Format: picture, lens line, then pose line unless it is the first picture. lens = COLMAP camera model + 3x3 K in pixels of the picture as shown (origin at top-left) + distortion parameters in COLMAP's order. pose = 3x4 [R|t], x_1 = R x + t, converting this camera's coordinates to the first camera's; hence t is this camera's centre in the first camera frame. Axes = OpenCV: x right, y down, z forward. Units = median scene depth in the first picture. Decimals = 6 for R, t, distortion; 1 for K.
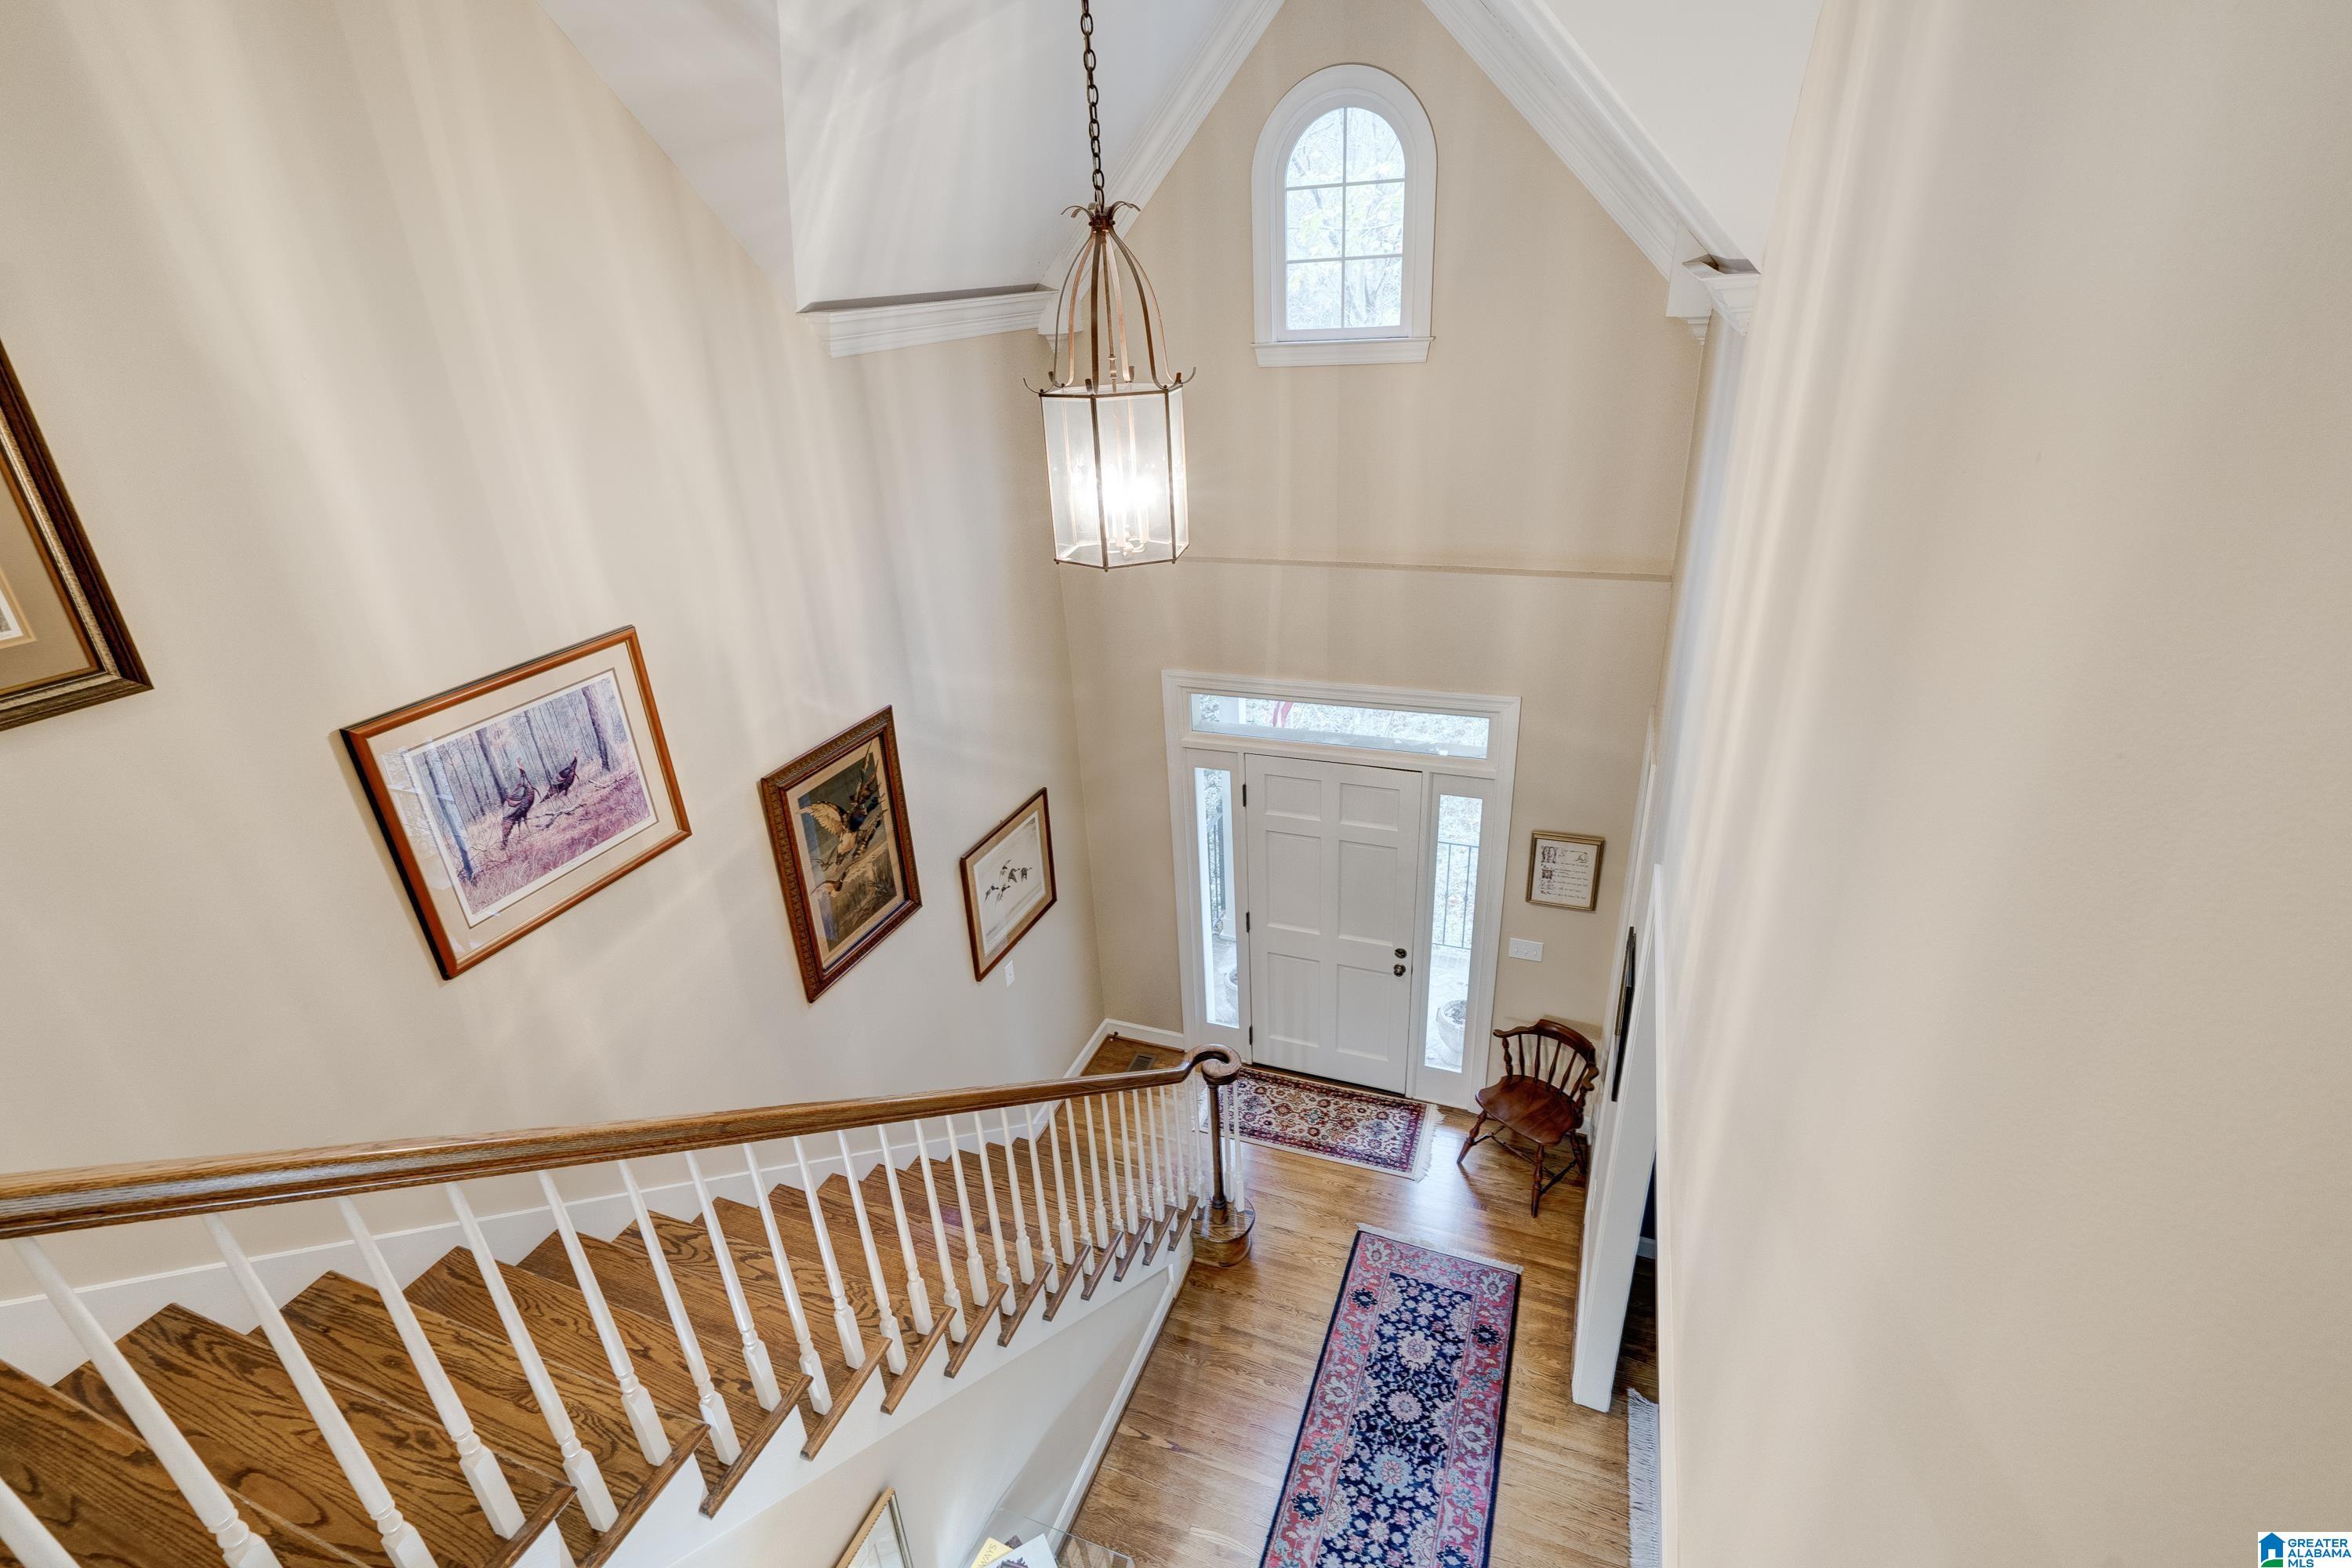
lens RADIAL K [[1076.9, 0, 1182.5], [0, 1076.9, 784.7], [0, 0, 1]] dist [-0.008228, 0.000300]
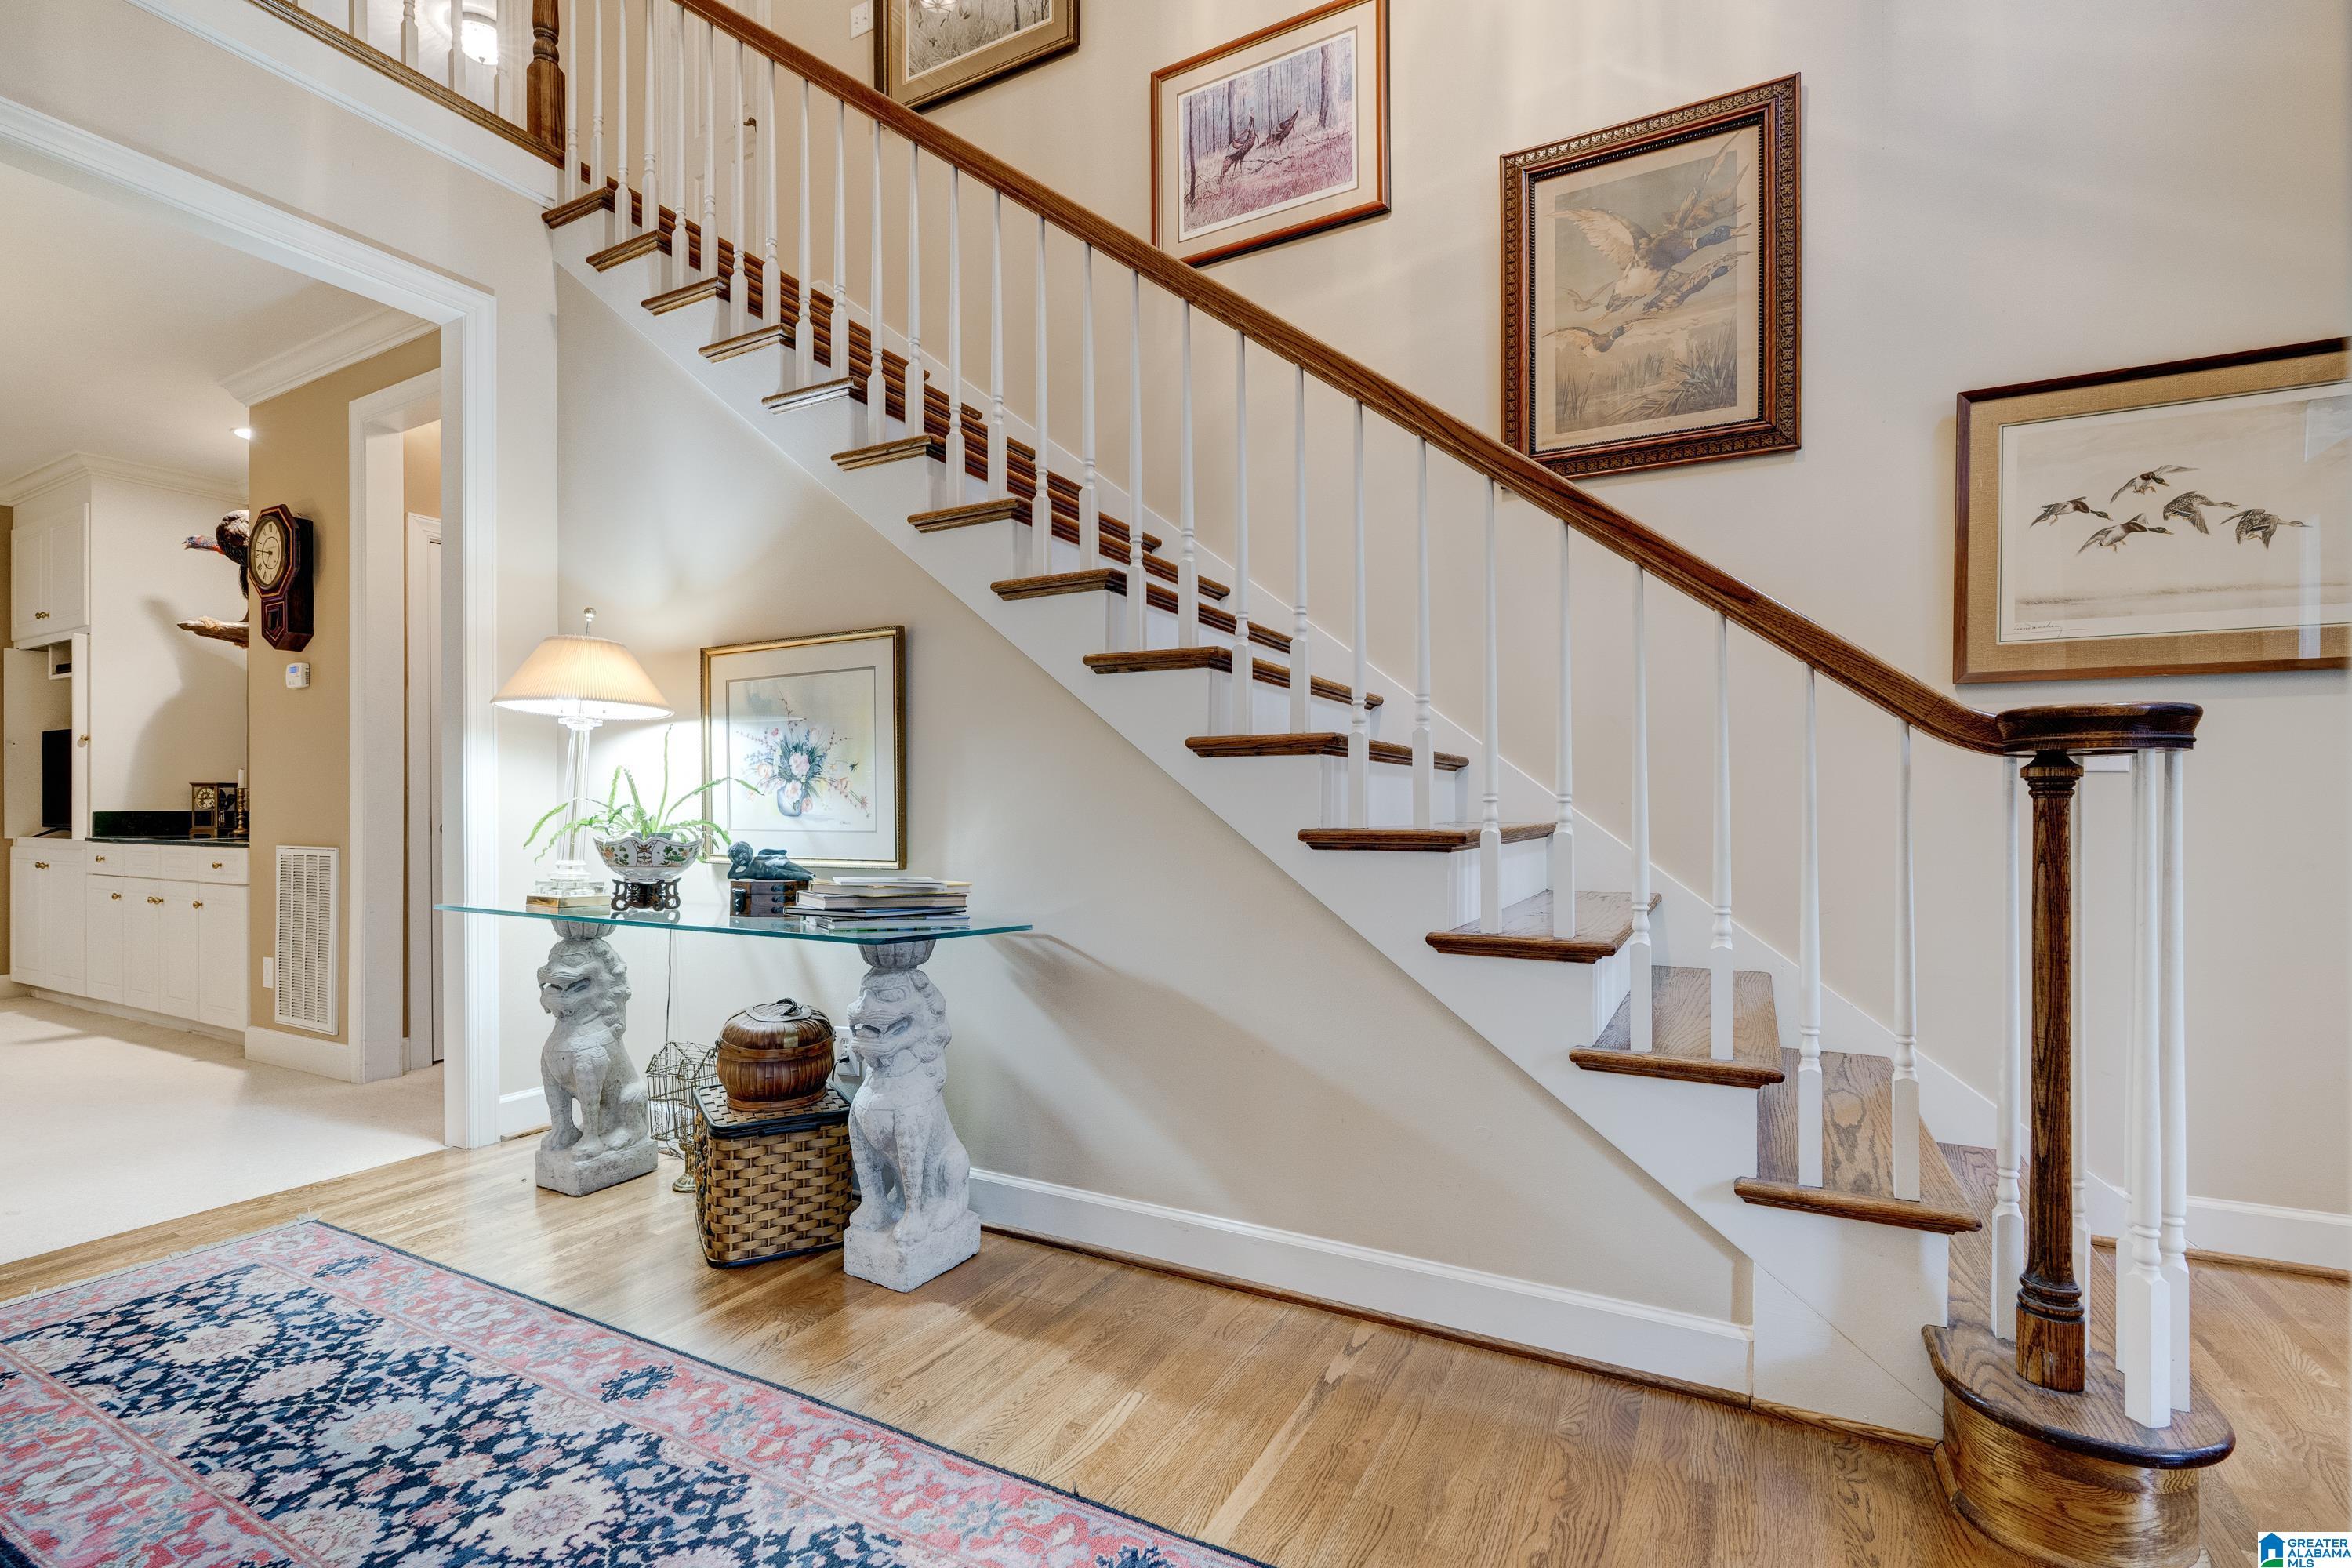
lens RADIAL K [[1076.9, 0, 1167.5], [0, 1076.9, 812.3], [0, 0, 1]] dist [-0.008228, 0.000300]
pose [[-0.136076, 0.047073, -0.989579, 0.562674], [-0.415632, 0.904002, 0.100155, 0.547015], [0.899296, 0.424930, -0.103448, 1.228415]]
